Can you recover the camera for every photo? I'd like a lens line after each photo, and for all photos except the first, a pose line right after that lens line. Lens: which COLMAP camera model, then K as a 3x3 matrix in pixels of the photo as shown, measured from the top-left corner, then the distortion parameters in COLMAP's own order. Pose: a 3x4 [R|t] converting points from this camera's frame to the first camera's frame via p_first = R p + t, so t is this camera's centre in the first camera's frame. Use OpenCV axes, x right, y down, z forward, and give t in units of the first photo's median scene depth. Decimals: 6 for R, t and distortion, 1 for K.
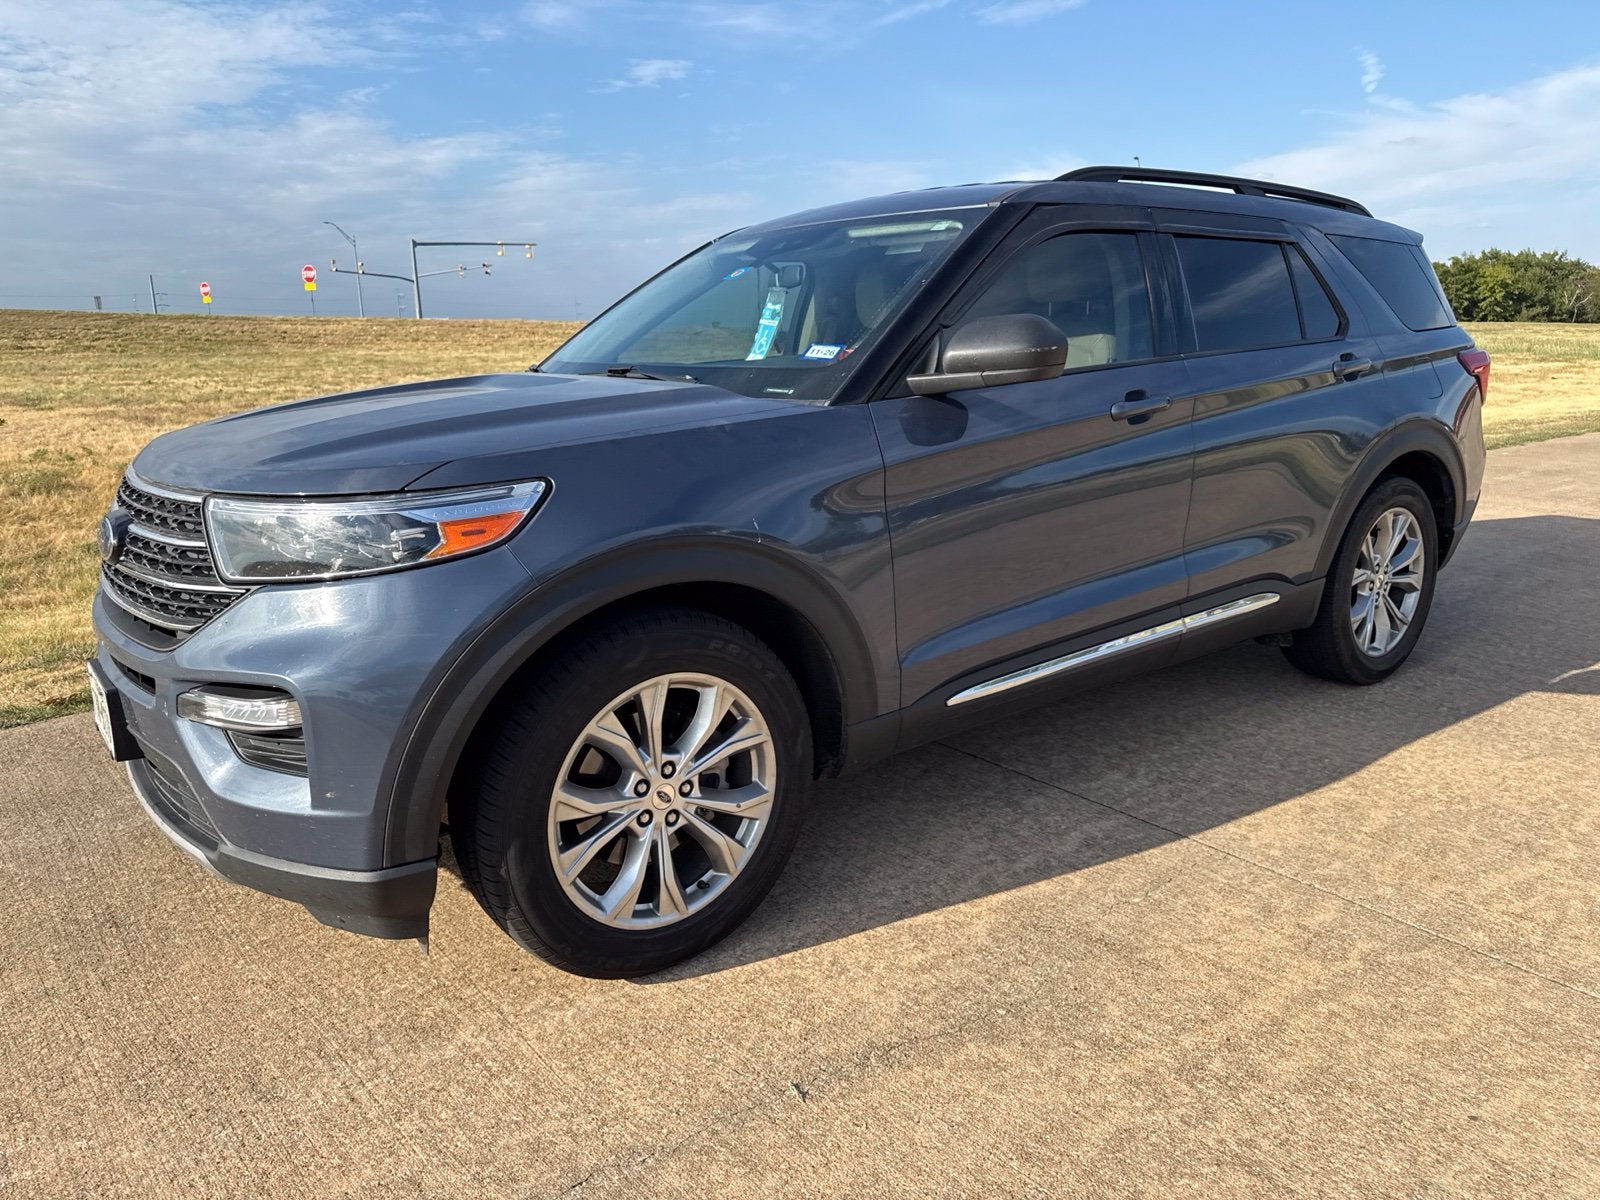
lens RADIAL K [[1153.0, 0, 797.8], [0, 1153.0, 605.7], [0, 0, 1]] dist [0.015737, -0.019931]
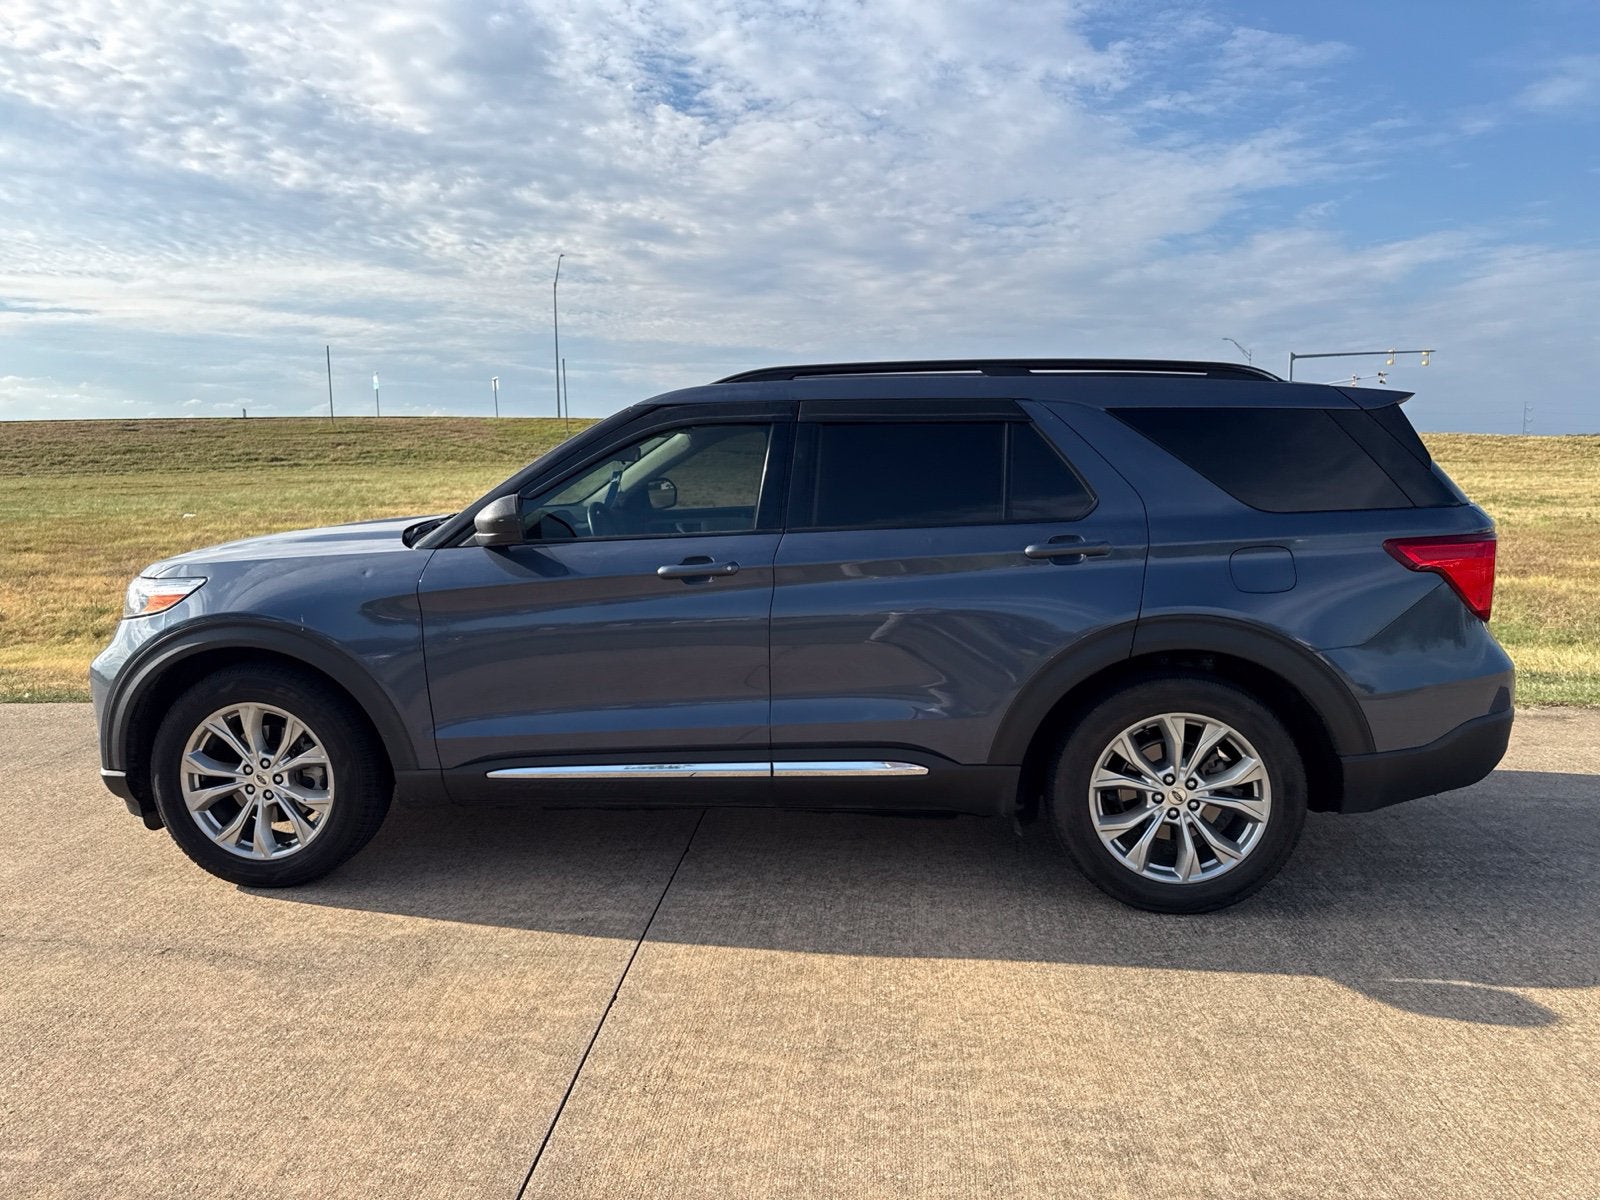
lens RADIAL K [[1153.0, 0, 789.8], [0, 1153.0, 597.0], [0, 0, 1]] dist [0.015737, -0.019931]
pose [[0.724218, 0.099126, -0.682409, 1.195047], [-0.164795, 0.985819, -0.031692, -0.126177], [0.669590, 0.135409, 0.730283, 0.212698]]
